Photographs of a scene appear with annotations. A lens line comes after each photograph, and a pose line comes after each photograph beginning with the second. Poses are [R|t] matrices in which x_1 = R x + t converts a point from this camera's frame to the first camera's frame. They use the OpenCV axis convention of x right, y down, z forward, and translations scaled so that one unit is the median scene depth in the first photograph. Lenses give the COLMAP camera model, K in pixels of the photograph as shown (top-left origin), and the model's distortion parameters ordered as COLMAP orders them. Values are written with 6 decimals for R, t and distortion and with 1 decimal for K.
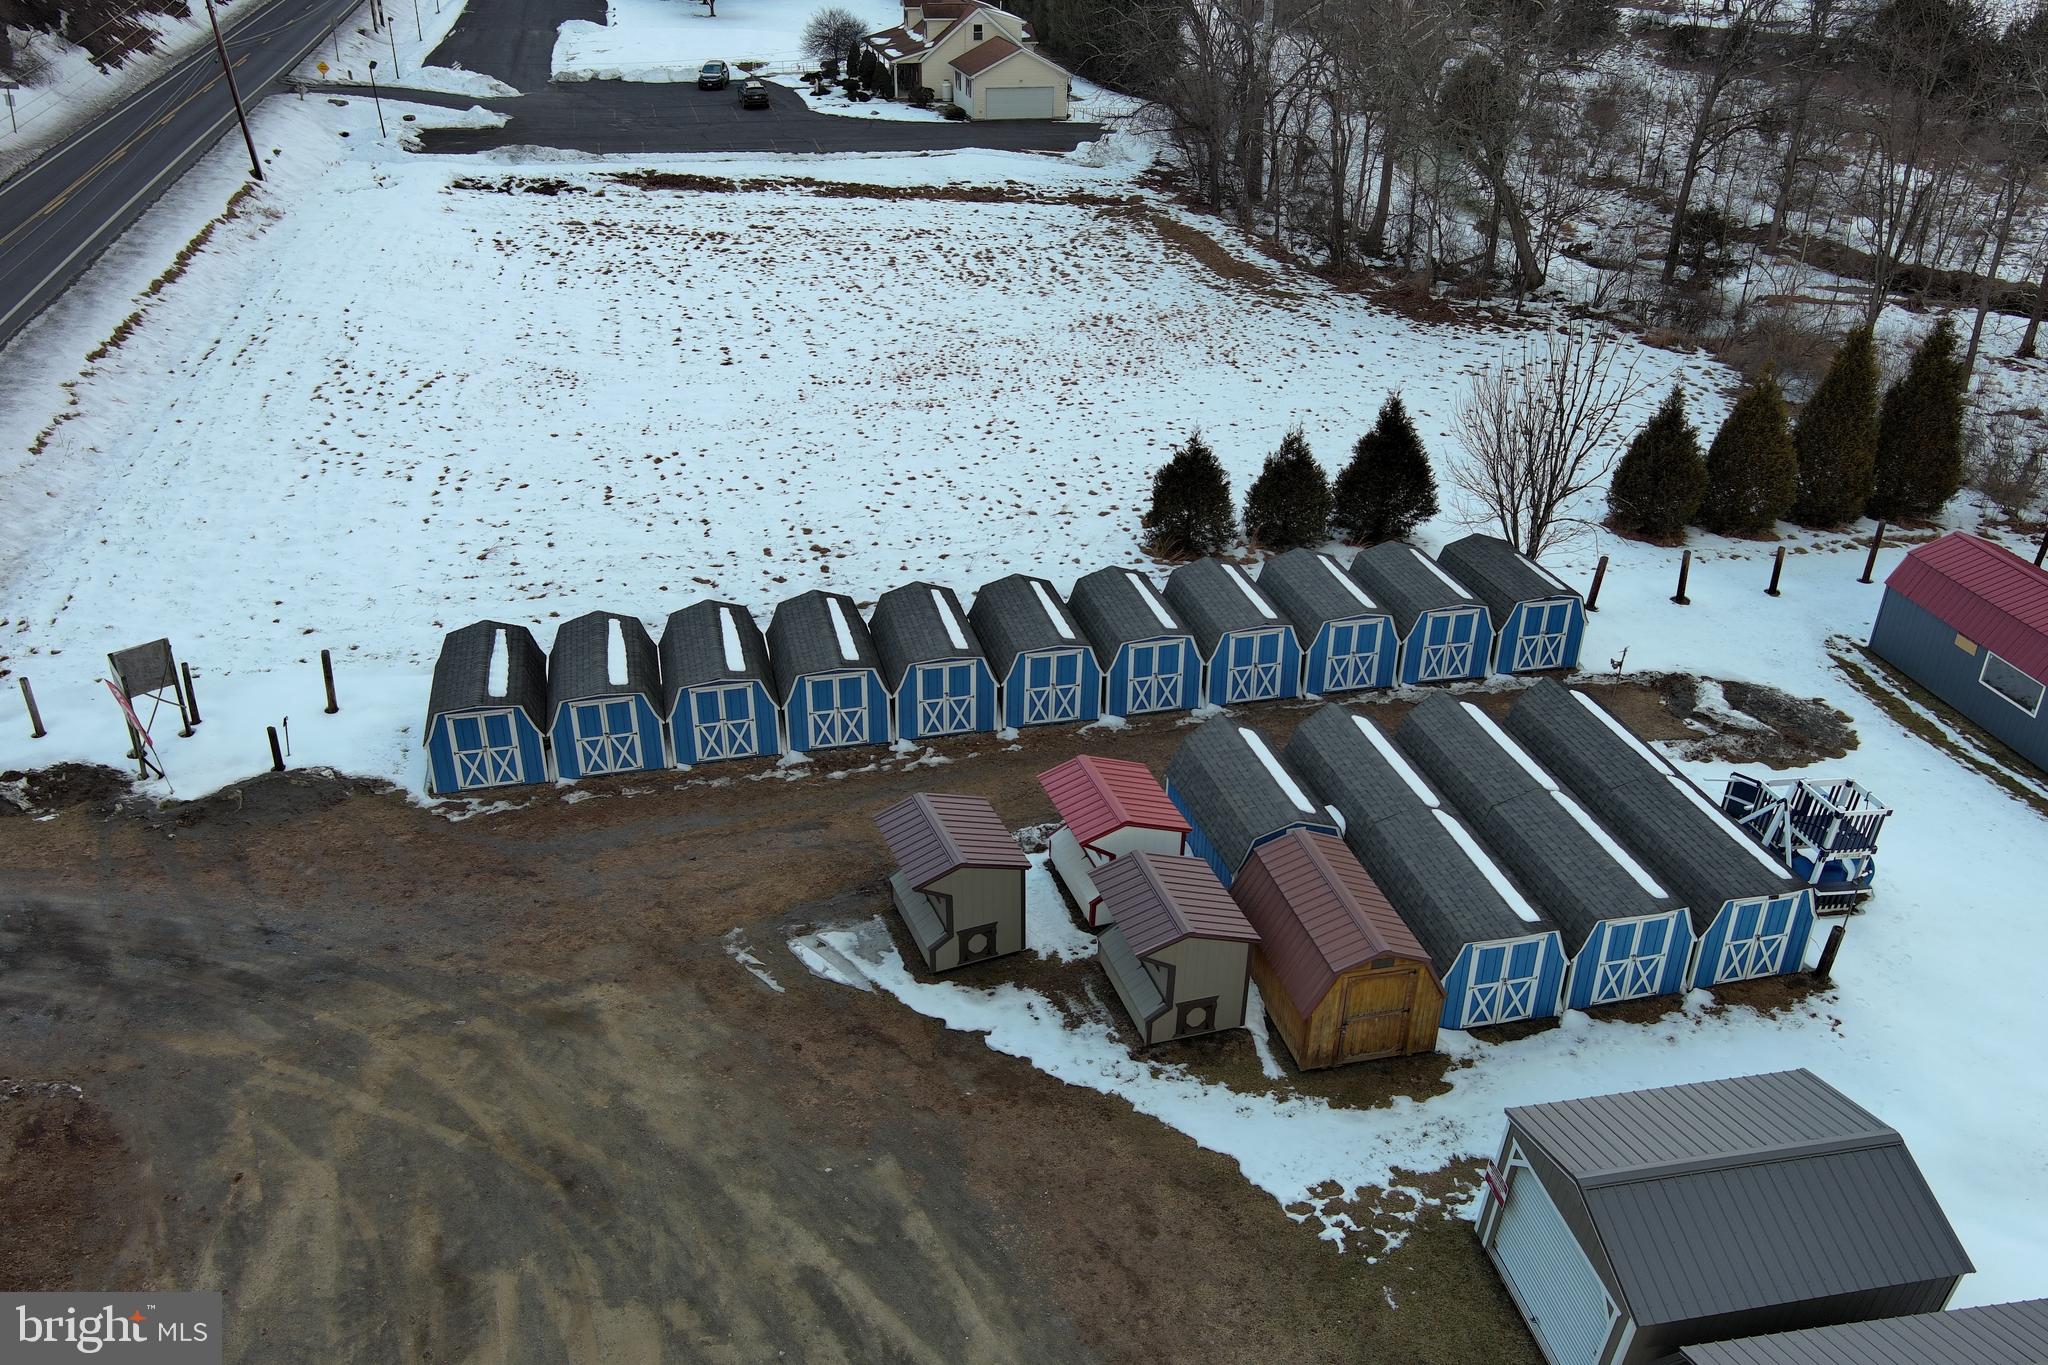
lens RADIAL K [[1580.5, 0, 1026.5], [0, 1580.5, 688.6], [0, 0, 1]] dist [0.011573, -0.022839]
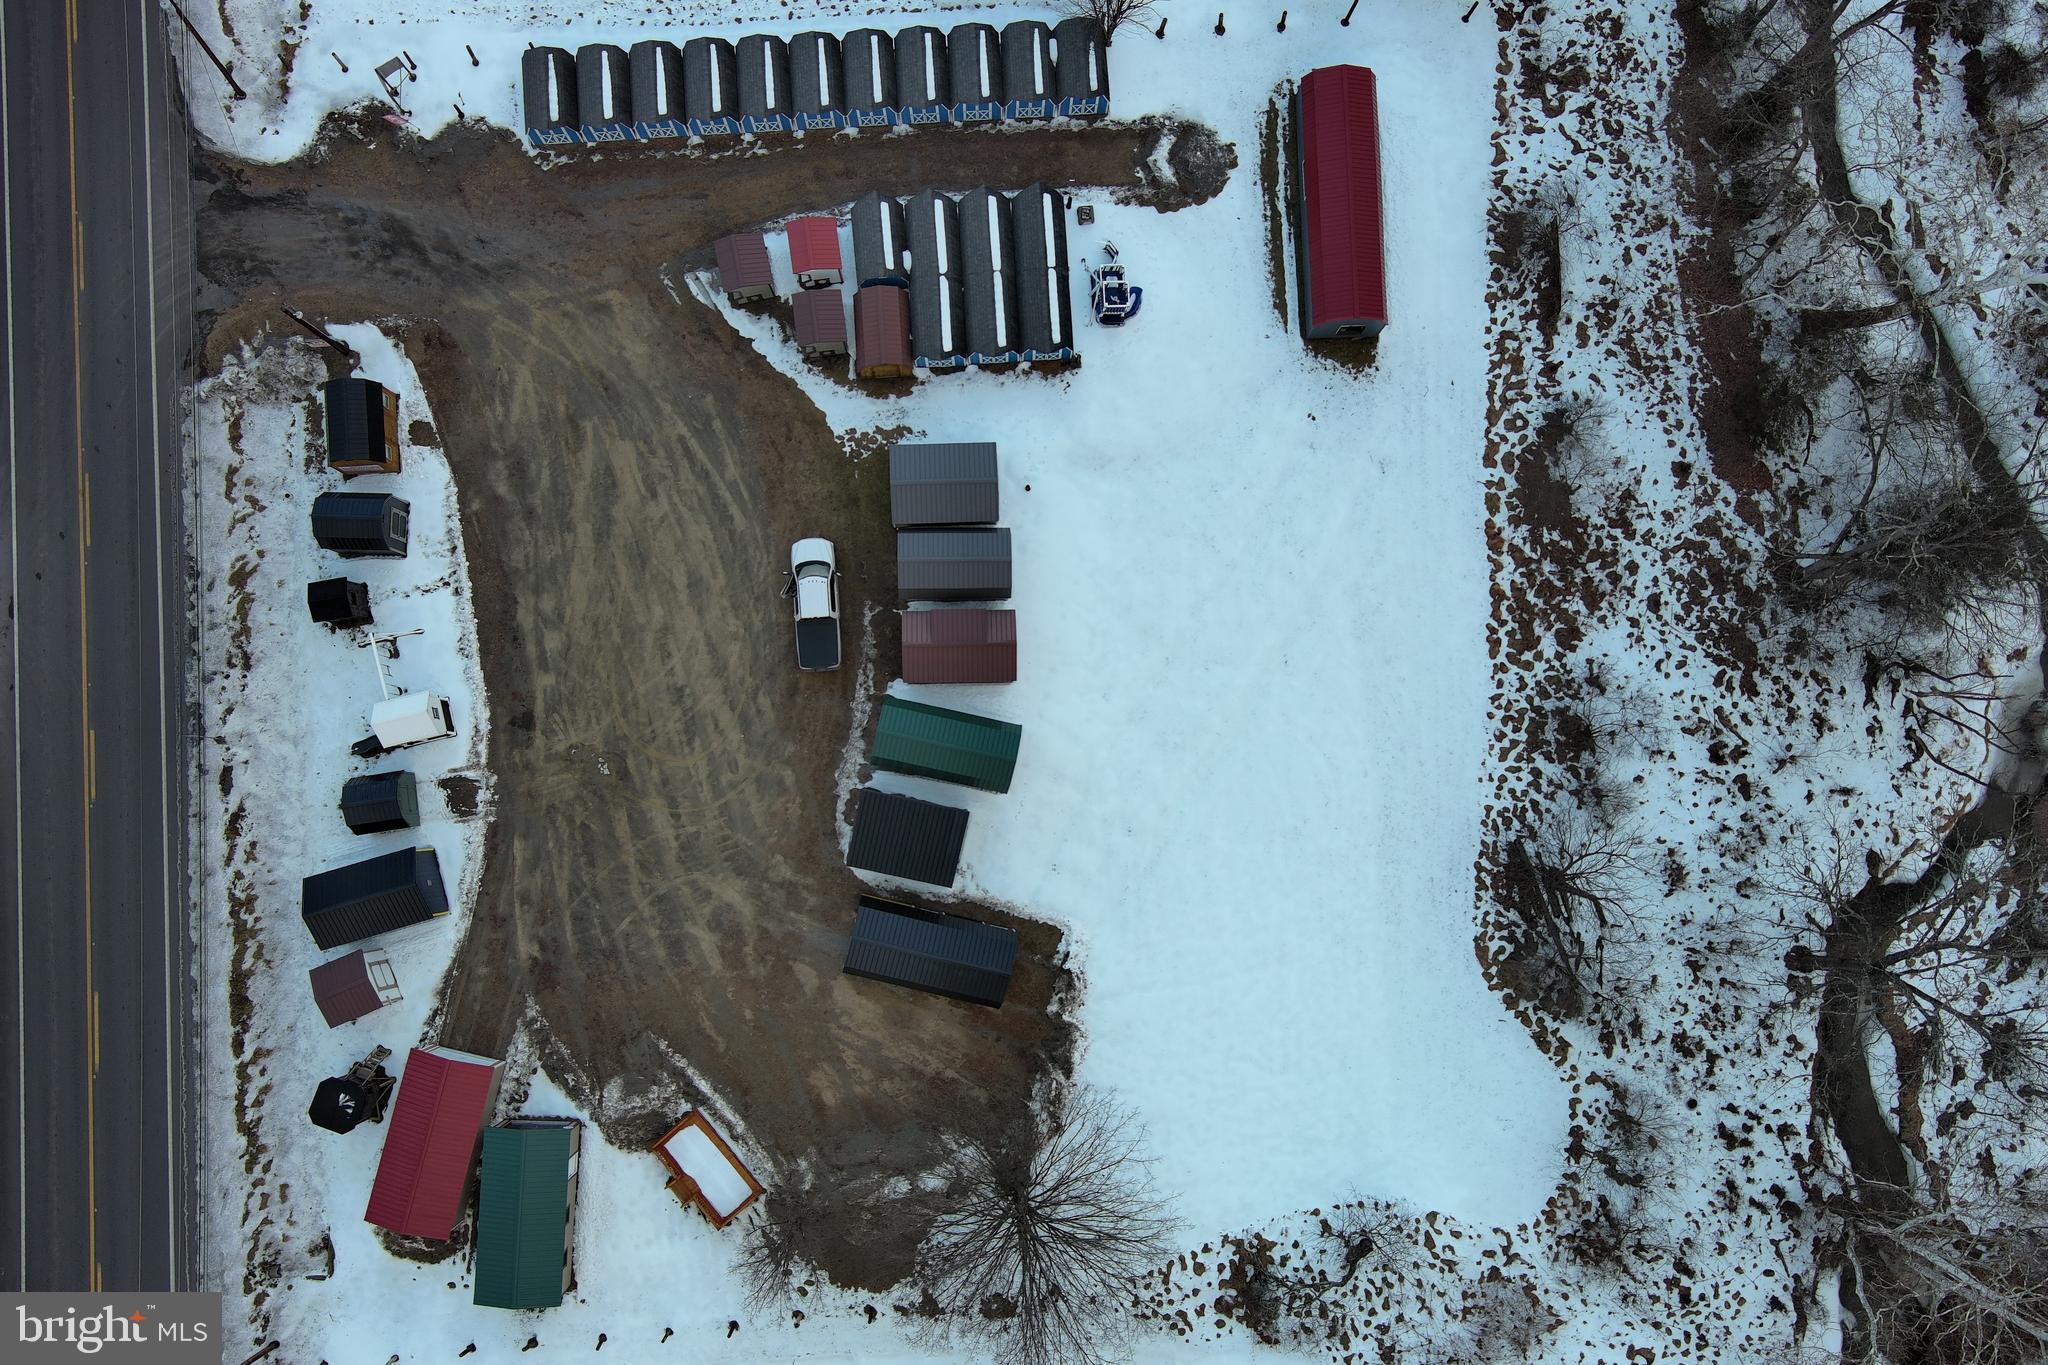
lens RADIAL K [[1580.5, 0, 1020.9], [0, 1580.5, 688.1], [0, 0, 1]] dist [0.011573, -0.022839]
pose [[0.984822, 0.173444, -0.006481, 0.499607], [-0.090483, 0.544915, 0.833595, -1.604773], [0.148114, -0.820356, 0.552338, -0.841360]]
